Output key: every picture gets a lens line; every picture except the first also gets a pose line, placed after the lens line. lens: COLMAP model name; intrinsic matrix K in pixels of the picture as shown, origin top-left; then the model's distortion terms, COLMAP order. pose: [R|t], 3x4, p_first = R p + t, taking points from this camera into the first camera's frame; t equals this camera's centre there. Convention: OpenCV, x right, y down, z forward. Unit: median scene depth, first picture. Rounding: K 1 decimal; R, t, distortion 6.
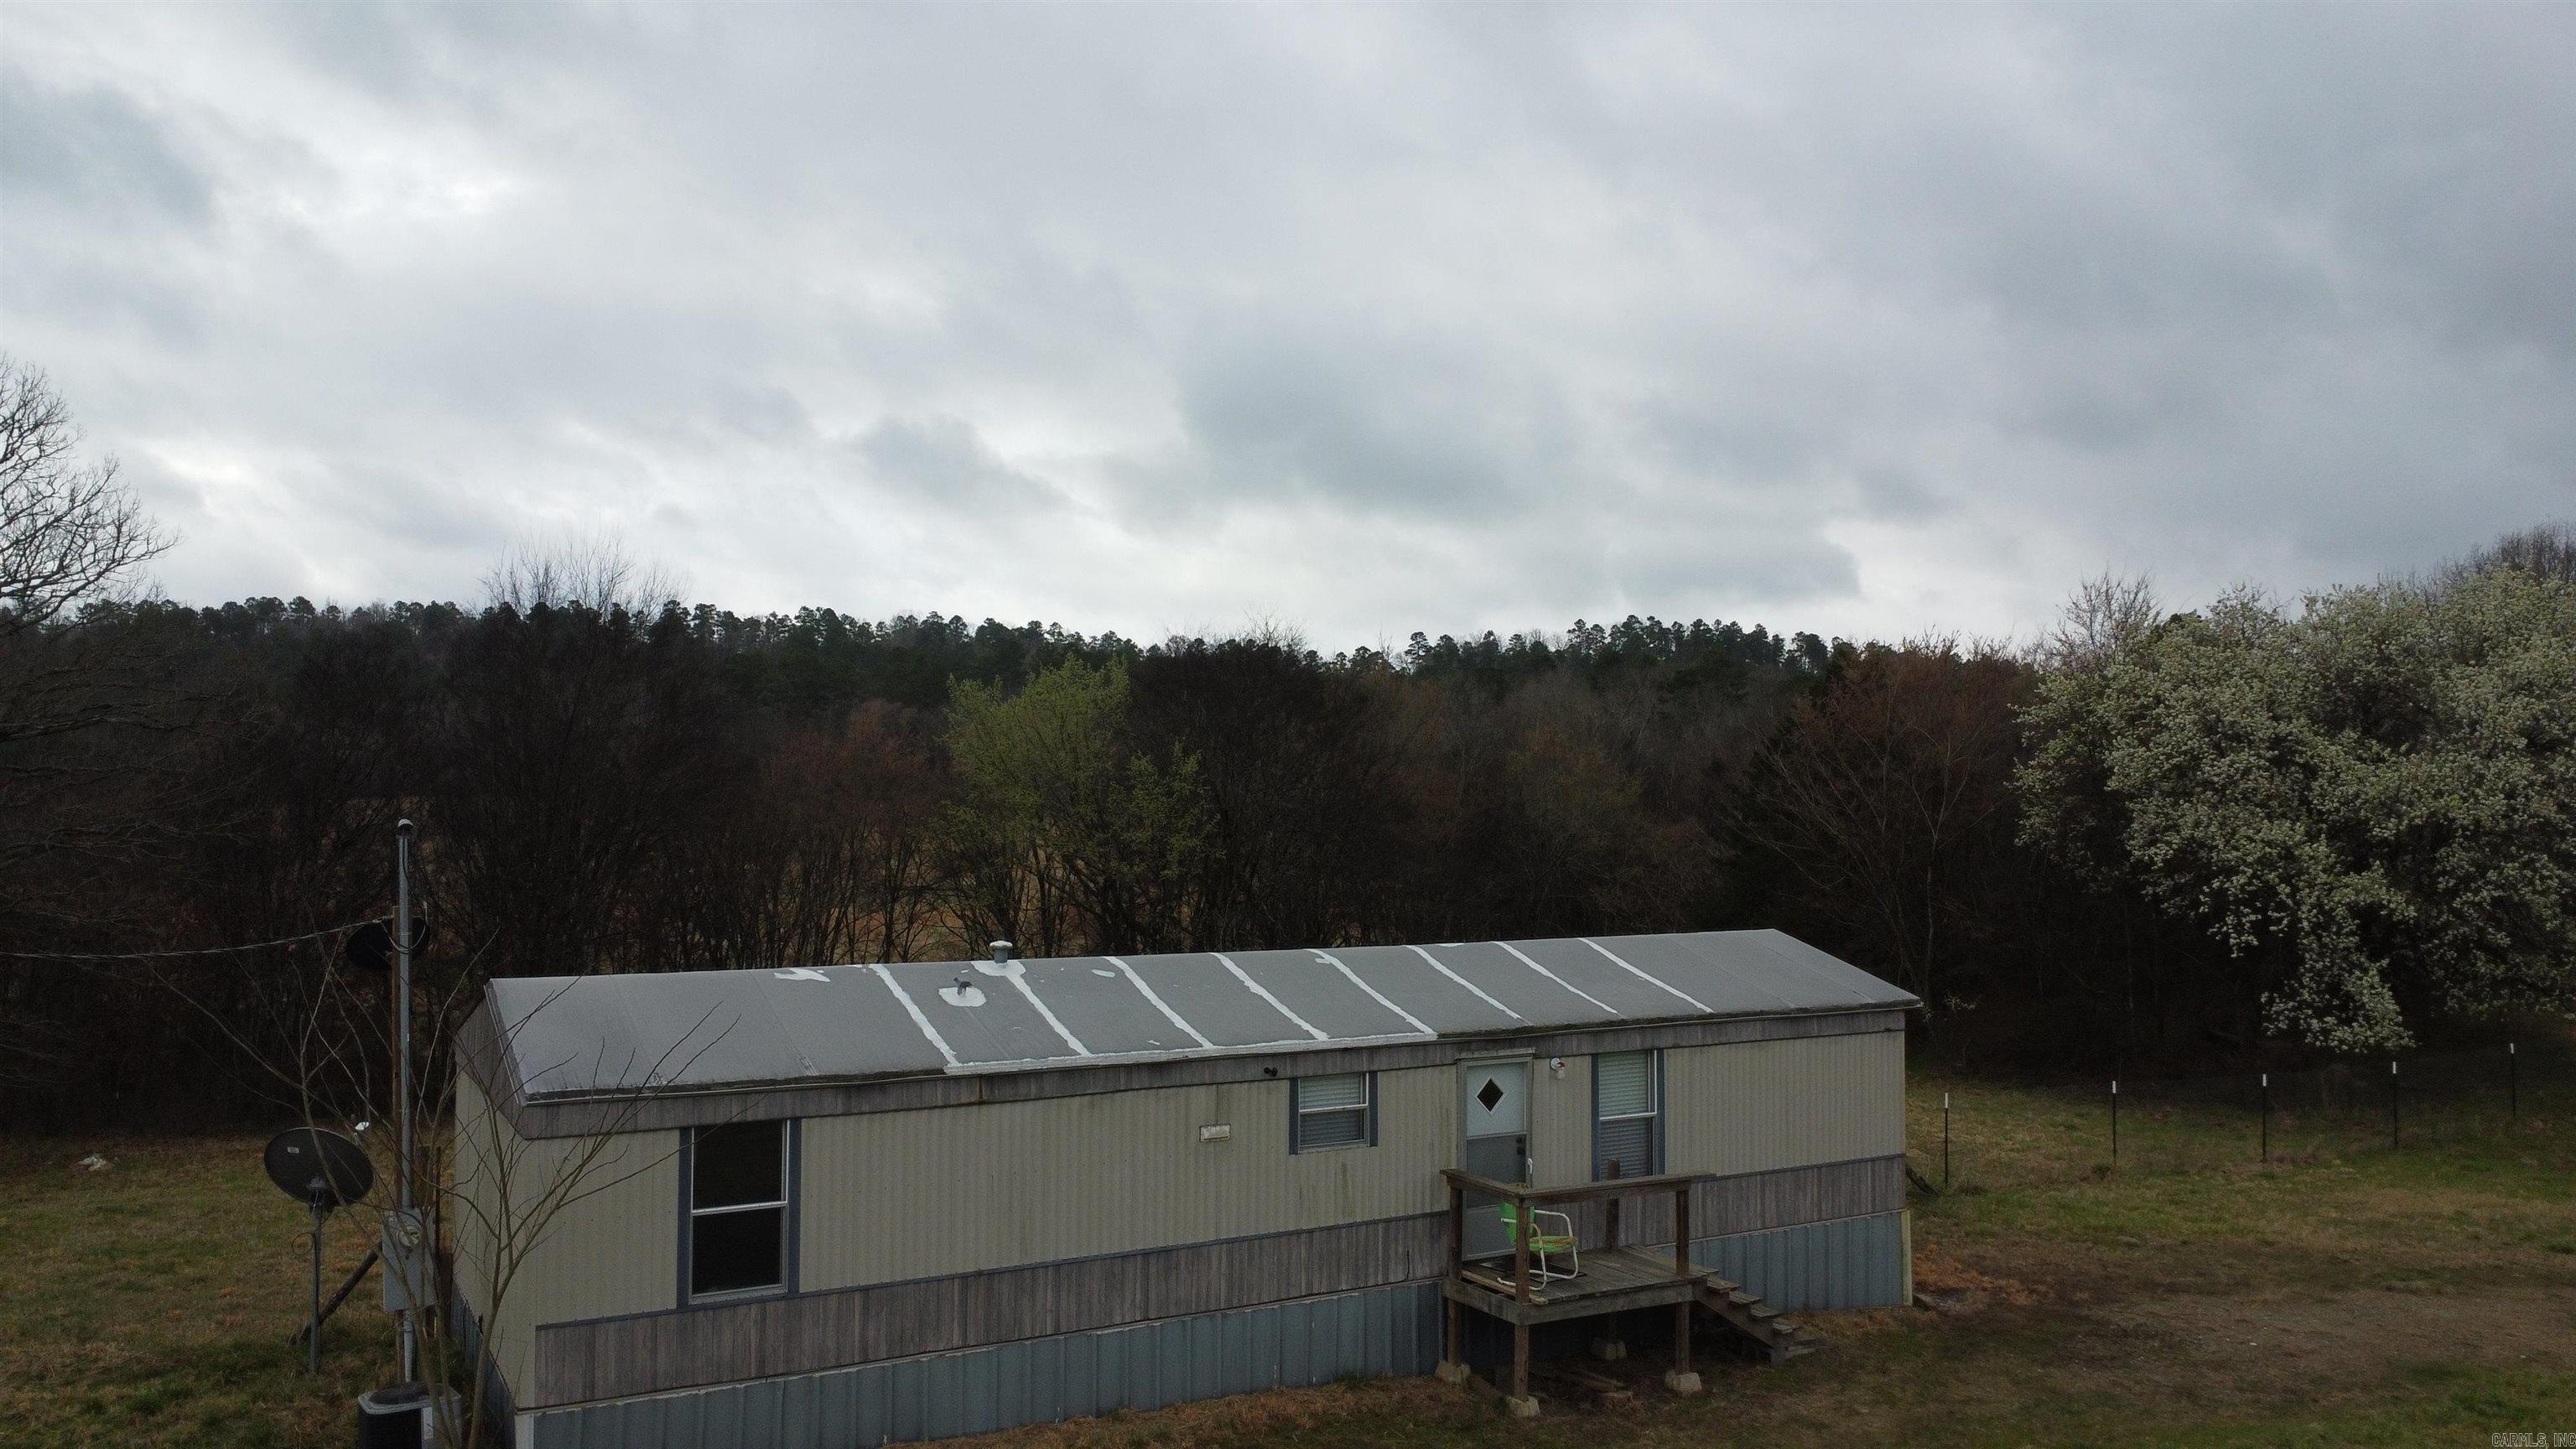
lens RADIAL K [[1873.3, 0, 1282.3], [0, 1873.3, 722.6], [0, 0, 1]] dist [-0.020428, 0.000934]
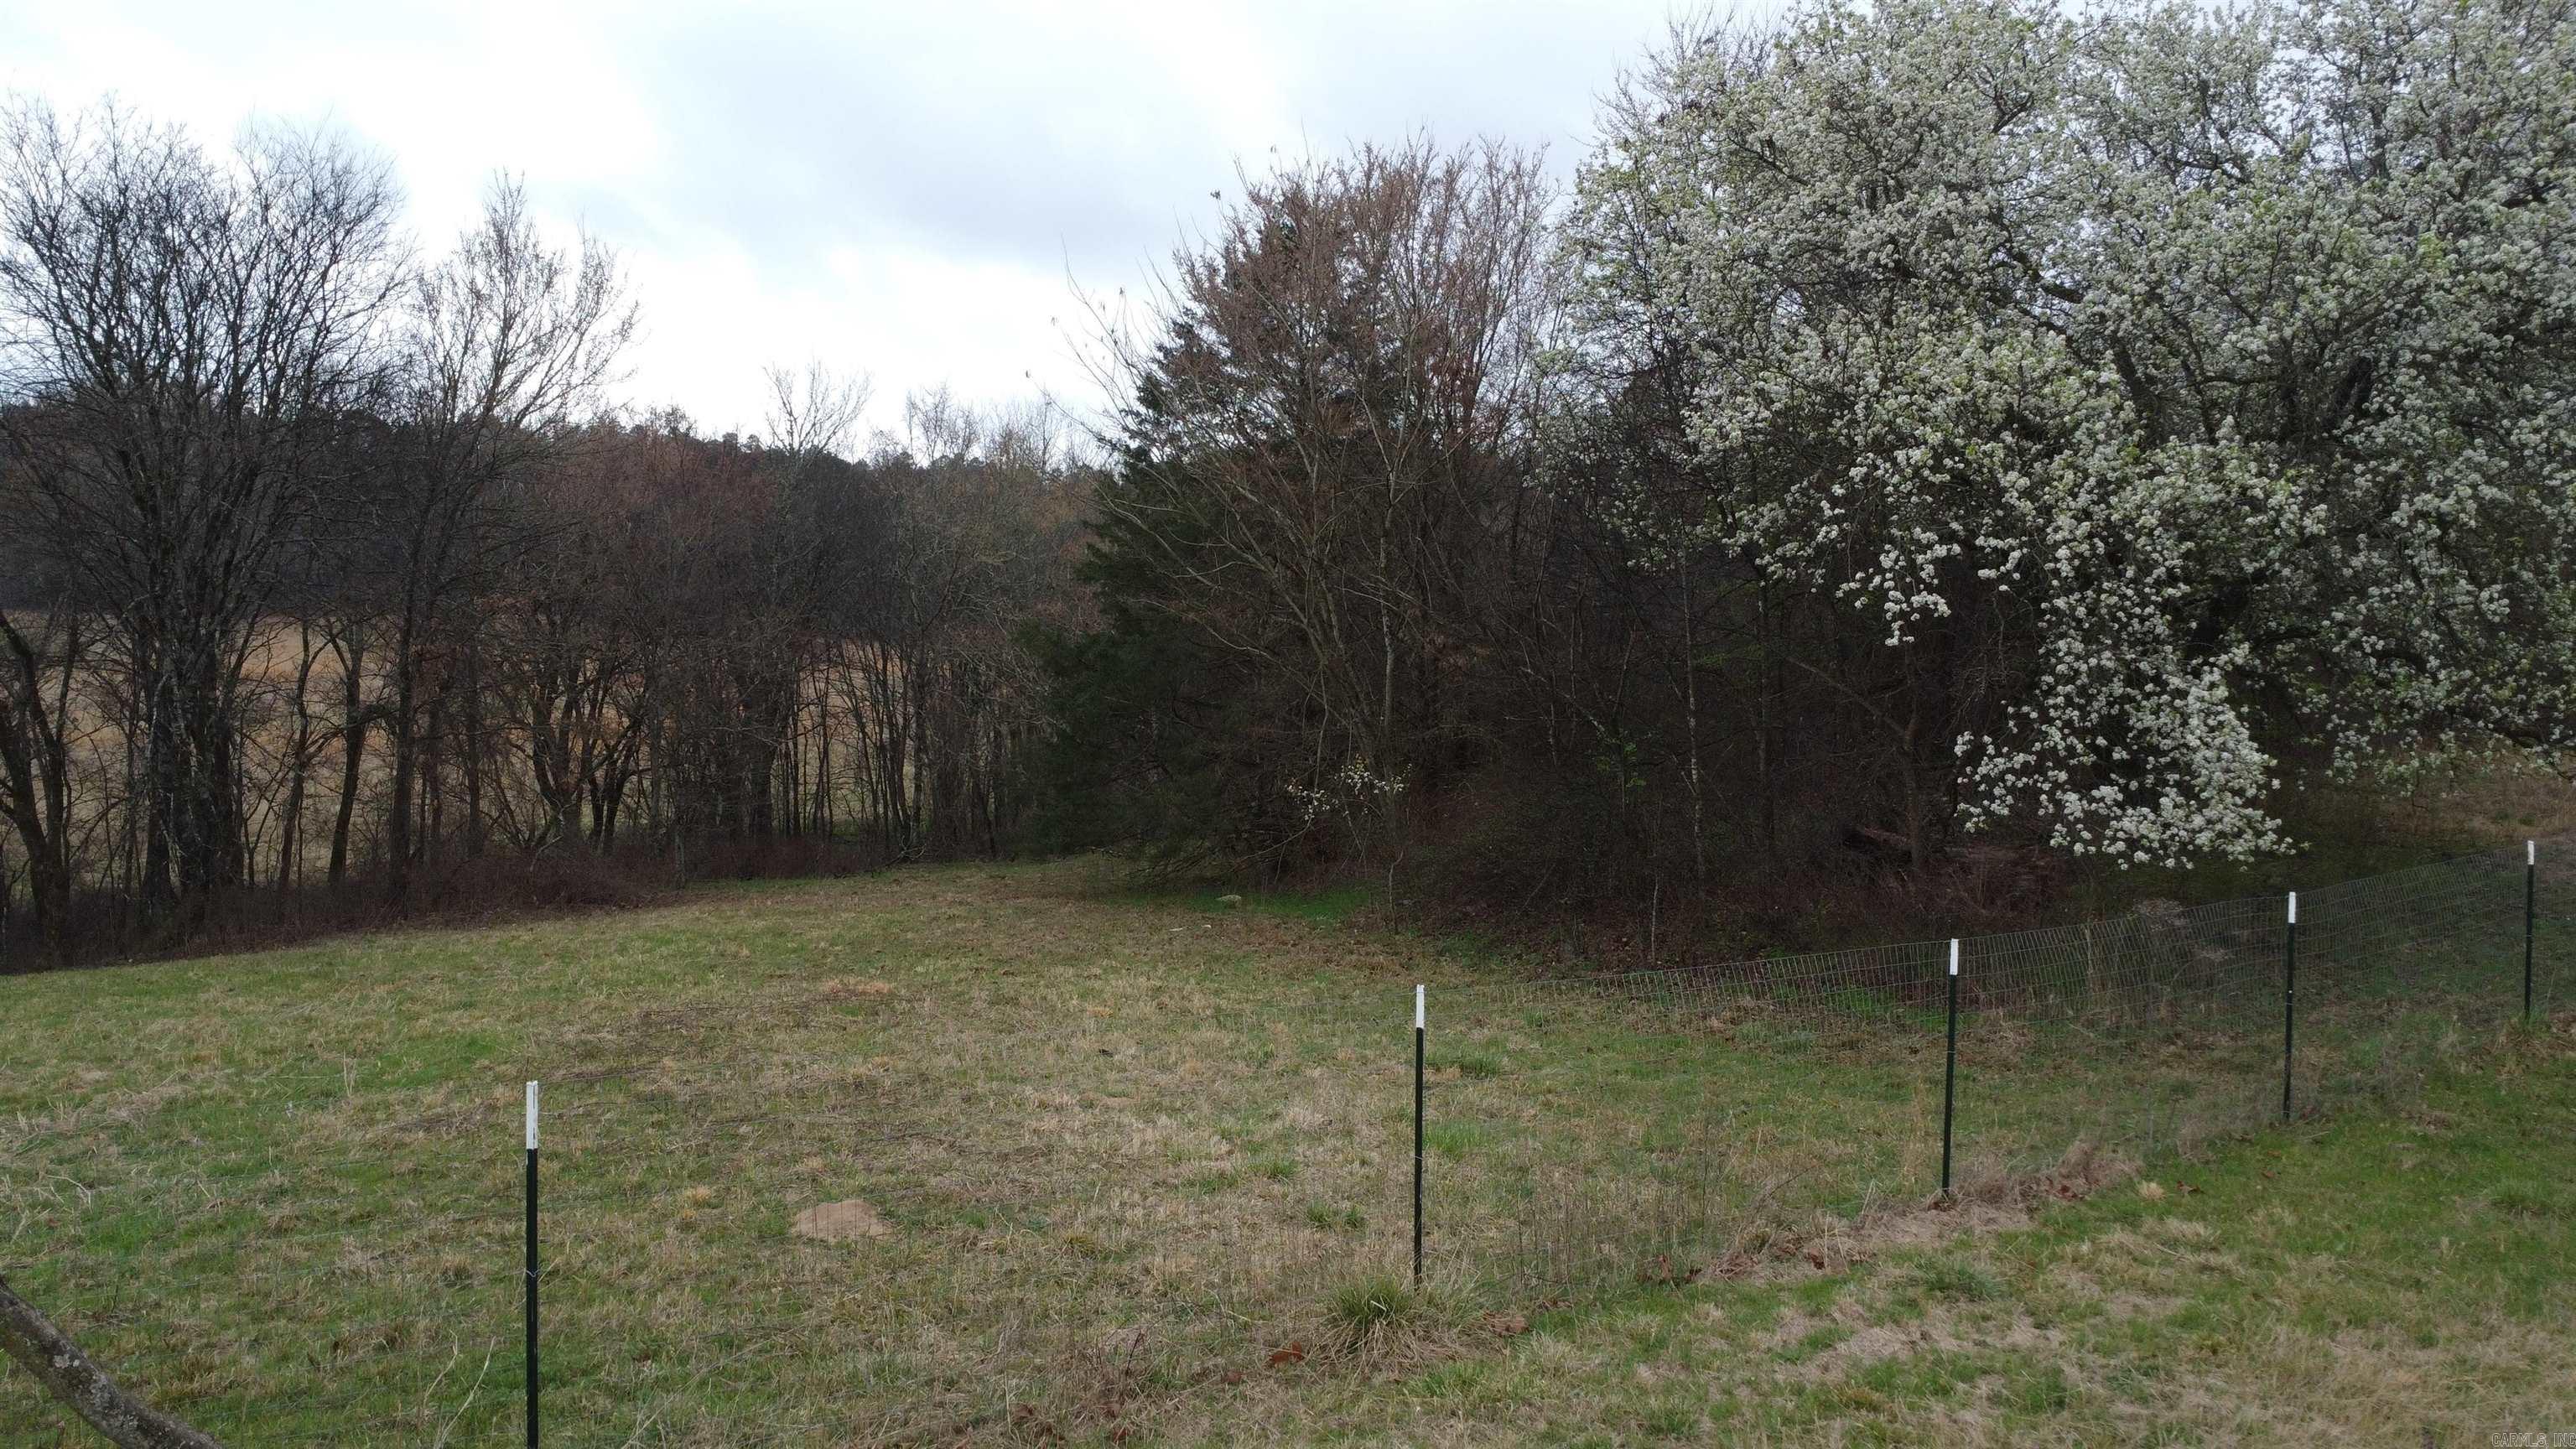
lens RADIAL K [[1867.9, 0, 1279.9], [0, 1867.9, 710.1], [0, 0, 1]] dist [-0.025417, -0.008310]
pose [[0.991174, -0.003452, 0.132522, 0.324490], [-0.007465, 0.996621, 0.081797, 0.108897], [-0.132356, -0.082064, 0.987799, 0.615778]]
